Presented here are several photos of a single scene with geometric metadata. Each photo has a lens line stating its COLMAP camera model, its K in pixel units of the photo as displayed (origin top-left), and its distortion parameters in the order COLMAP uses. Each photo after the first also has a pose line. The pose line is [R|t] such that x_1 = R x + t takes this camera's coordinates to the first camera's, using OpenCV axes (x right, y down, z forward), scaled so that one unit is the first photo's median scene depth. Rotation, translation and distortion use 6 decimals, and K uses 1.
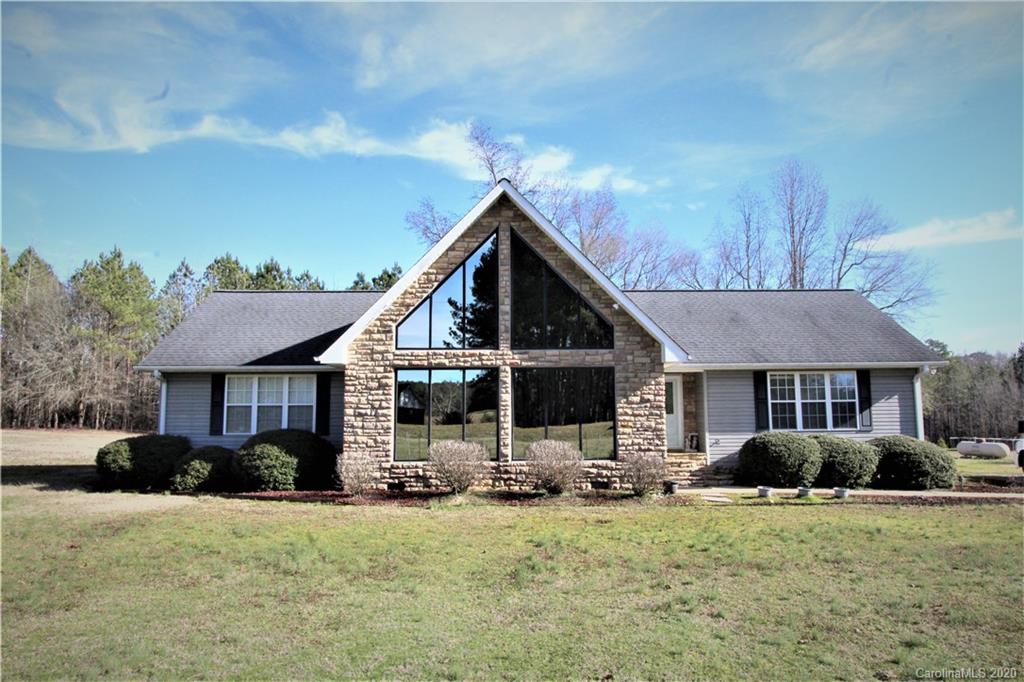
lens RADIAL K [[635.6, 0, 512.0], [0, 635.6, 341.0], [0, 0, 1]] dist [-0.004810, 0.003022]
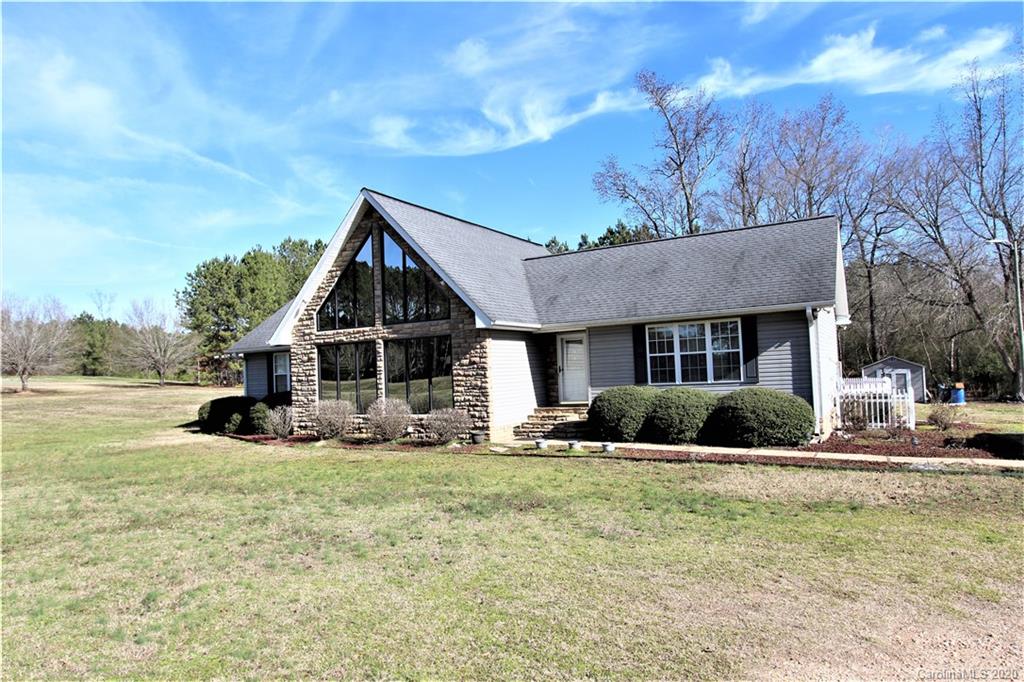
lens RADIAL K [[635.6, 0, 512.0], [0, 635.6, 341.0], [0, 0, 1]] dist [-0.004810, 0.003022]
pose [[0.861646, -0.054758, -0.504547, 0.842122], [0.094707, 0.994048, 0.053853, 0.000259], [0.498595, -0.094186, 0.861703, 0.054823]]
